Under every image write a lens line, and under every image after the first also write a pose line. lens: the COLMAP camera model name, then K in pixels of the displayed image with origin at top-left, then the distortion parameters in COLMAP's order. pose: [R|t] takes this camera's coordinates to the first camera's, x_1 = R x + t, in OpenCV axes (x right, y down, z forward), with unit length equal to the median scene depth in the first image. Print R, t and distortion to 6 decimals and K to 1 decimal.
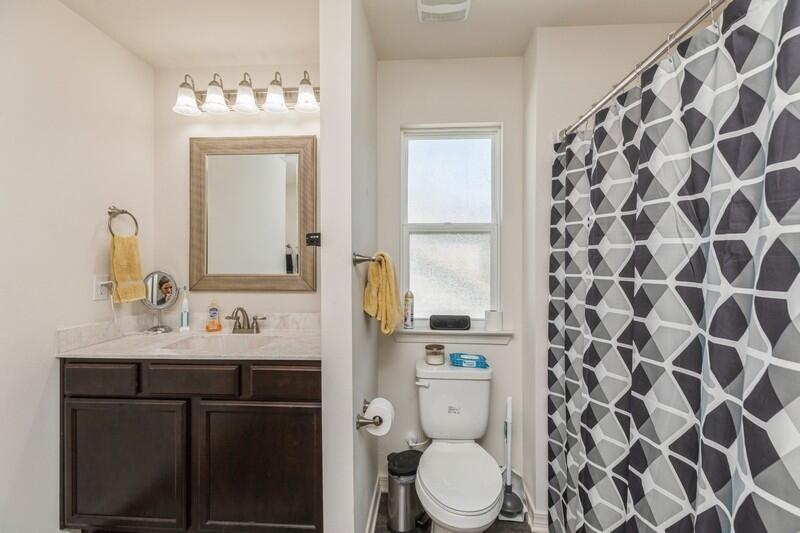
lens RADIAL K [[366.2, 0, 398.6], [0, 366.2, 258.8], [0, 0, 1]] dist [0.008558, -0.002120]
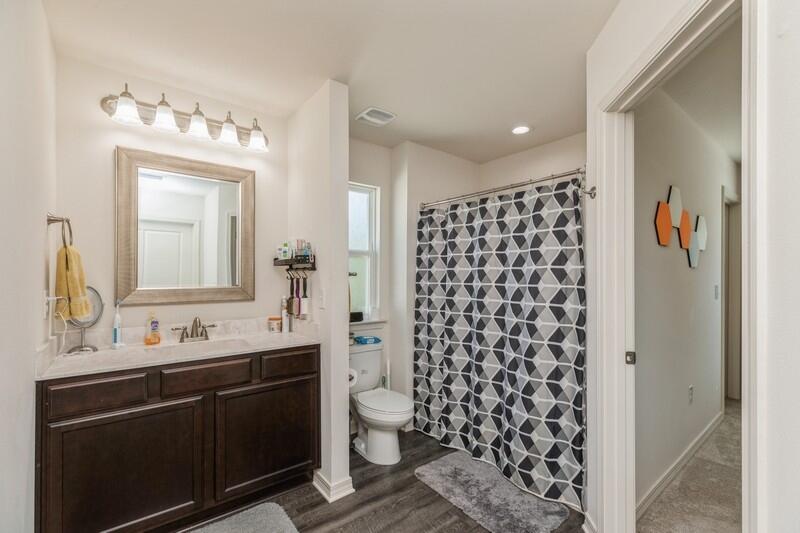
lens RADIAL K [[366.2, 0, 402.4], [0, 366.2, 272.0], [0, 0, 1]] dist [0.008558, -0.002120]
pose [[0.735046, 0.008741, 0.677961, -0.850251], [-0.007145, 0.999961, -0.005145, -0.001794], [-0.677979, -0.001062, 0.735080, -0.268407]]
